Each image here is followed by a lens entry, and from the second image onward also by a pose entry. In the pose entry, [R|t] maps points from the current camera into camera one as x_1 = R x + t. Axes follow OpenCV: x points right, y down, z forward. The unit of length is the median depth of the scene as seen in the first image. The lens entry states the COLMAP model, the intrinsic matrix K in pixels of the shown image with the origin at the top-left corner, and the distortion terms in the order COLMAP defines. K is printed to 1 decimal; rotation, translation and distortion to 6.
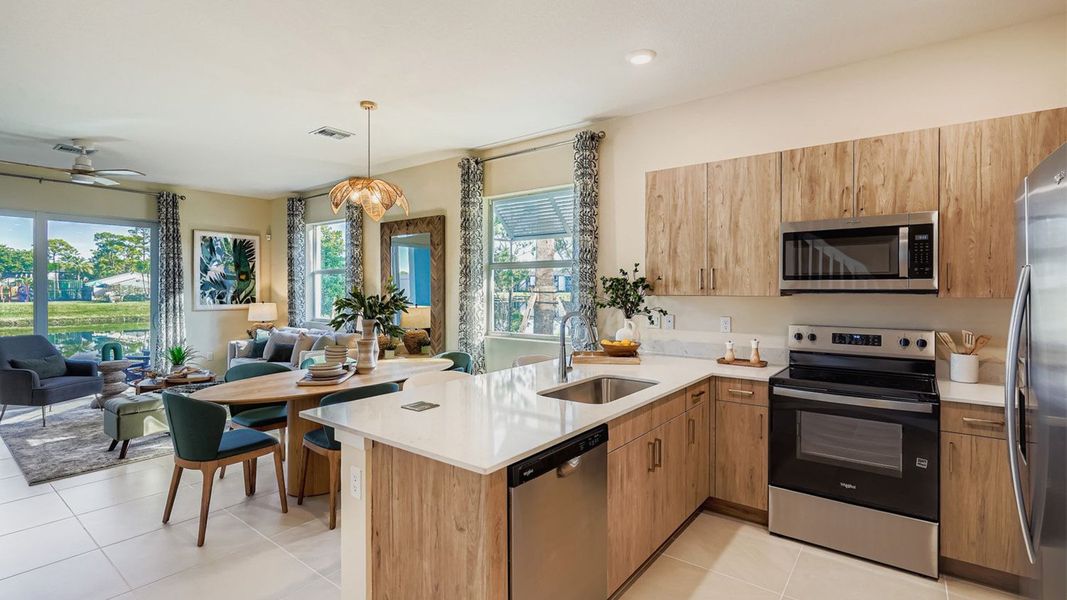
lens RADIAL K [[490.4, 0, 535.2], [0, 490.4, 289.1], [0, 0, 1]] dist [-0.000872, -0.000043]
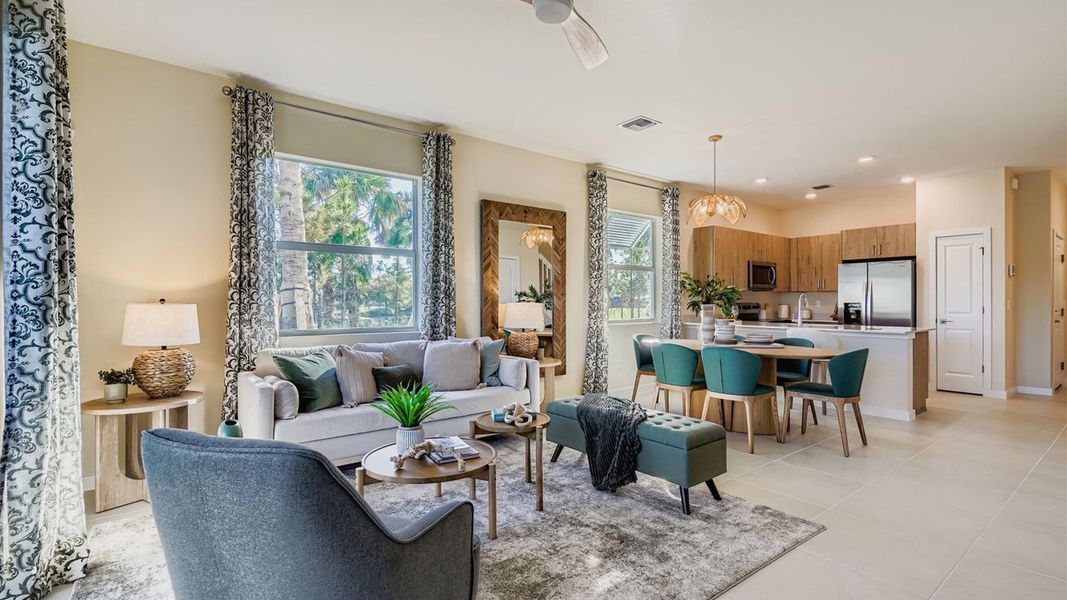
lens RADIAL K [[490.8, 0, 533.5], [0, 490.8, 300.0], [0, 0, 1]] dist [0.000164, -0.000562]
pose [[0.250034, 0.001124, 0.968236, -0.963358], [0.001109, 0.999998, -0.001448, 0.029178], [-0.968236, 0.001436, 0.250032, 0.639576]]
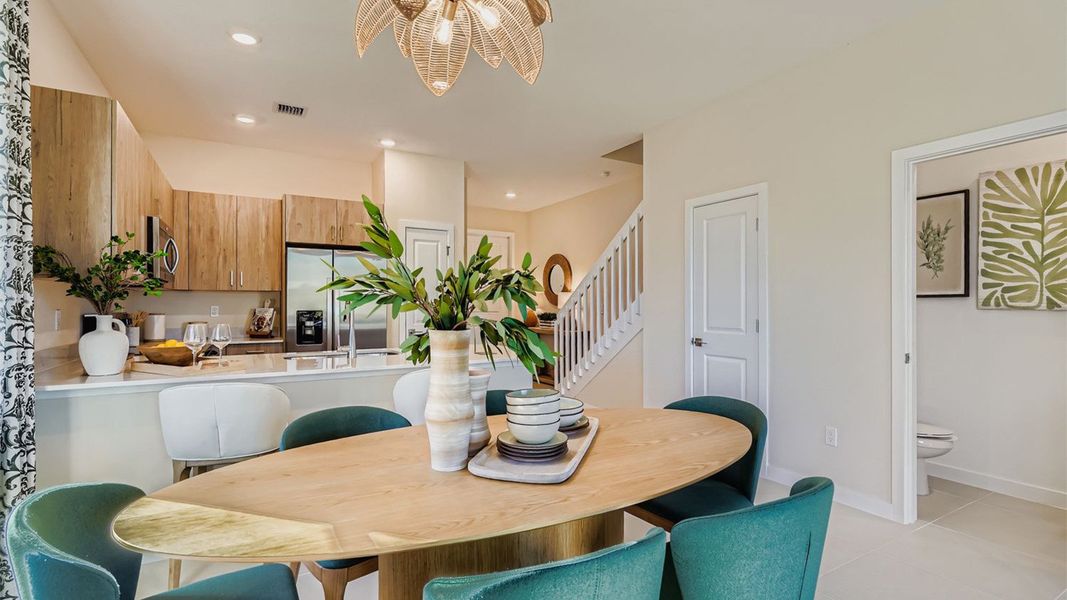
lens RADIAL K [[490.8, 0, 533.5], [0, 490.8, 300.0], [0, 0, 1]] dist [0.000164, -0.000562]
pose [[-0.924426, -0.001008, 0.381361, -0.304346], [-0.003757, 0.999972, -0.006463, 0.023316], [-0.381343, -0.007407, -0.924404, 0.746483]]
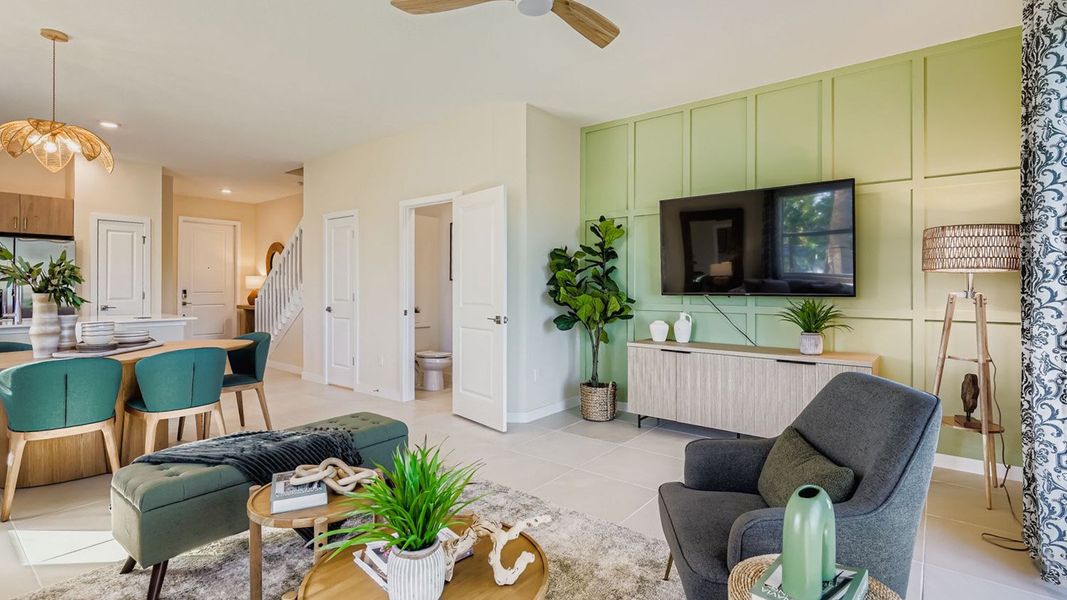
lens RADIAL K [[490.4, 0, 535.2], [0, 490.4, 289.1], [0, 0, 1]] dist [-0.000872, -0.000043]
pose [[-0.999914, -0.004502, 0.012330, -0.652121], [-0.004442, 0.999978, 0.004887, 0.026772], [-0.012351, 0.004832, -0.999912, 1.014803]]
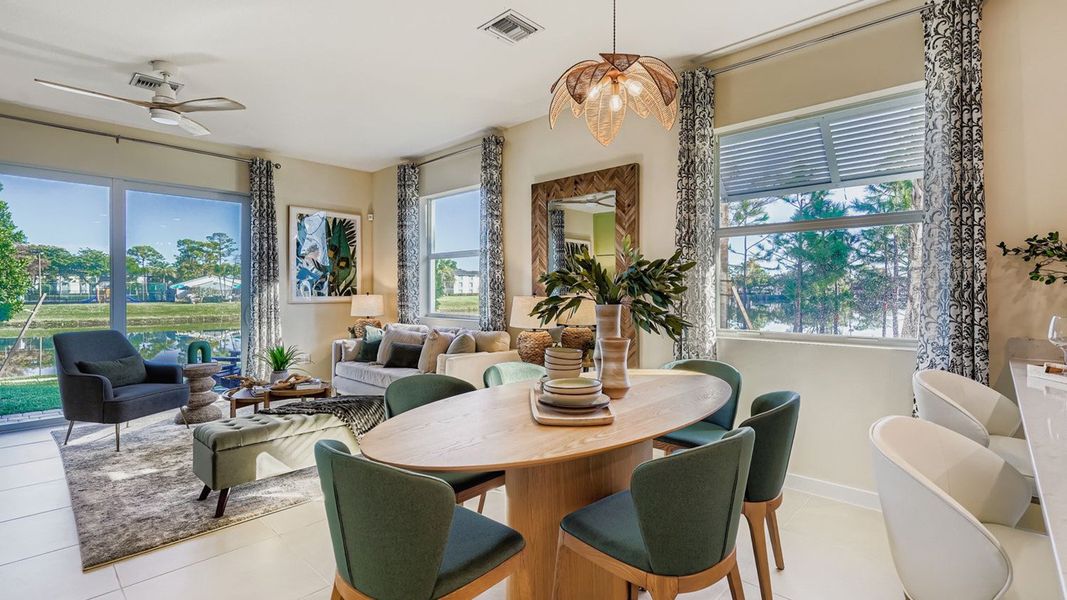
lens RADIAL K [[486.4, 0, 534.4], [0, 486.4, 292.2], [0, 0, 1]] dist [0.001401, -0.000736]
pose [[0.995048, -0.000873, -0.099390, -0.211259], [0.000859, 1.000000, -0.000186, 0.026616], [0.099390, 0.000099, 0.995049, 0.232086]]
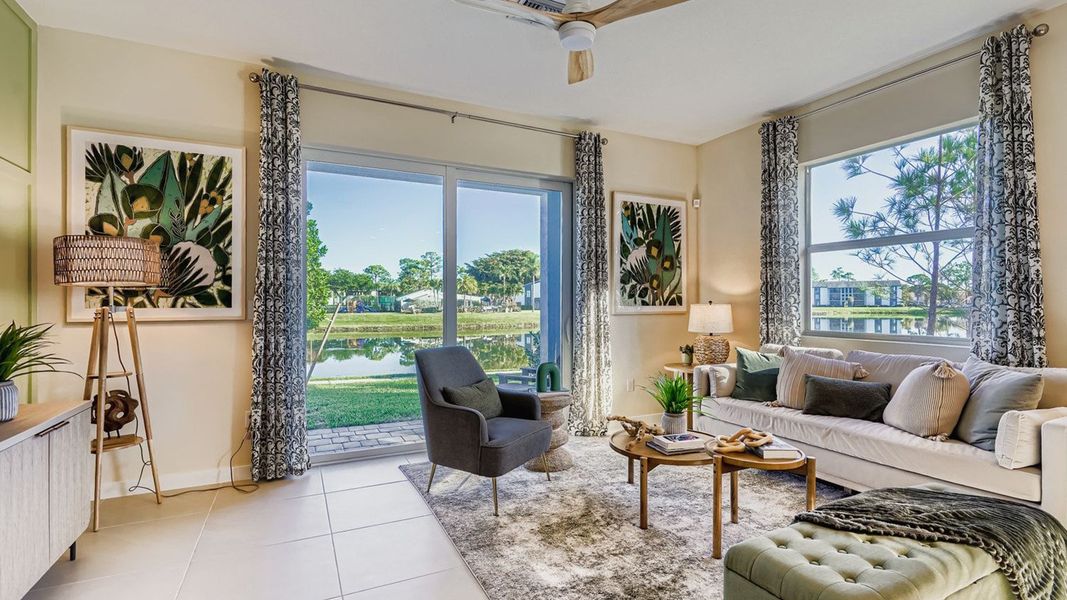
lens RADIAL K [[490.8, 0, 533.5], [0, 490.8, 300.0], [0, 0, 1]] dist [0.000164, -0.000562]
pose [[0.895948, -0.005064, -0.444130, -0.521045], [0.001423, 0.999963, -0.008531, 0.031045], [0.444157, 0.007011, 0.895922, 0.378847]]
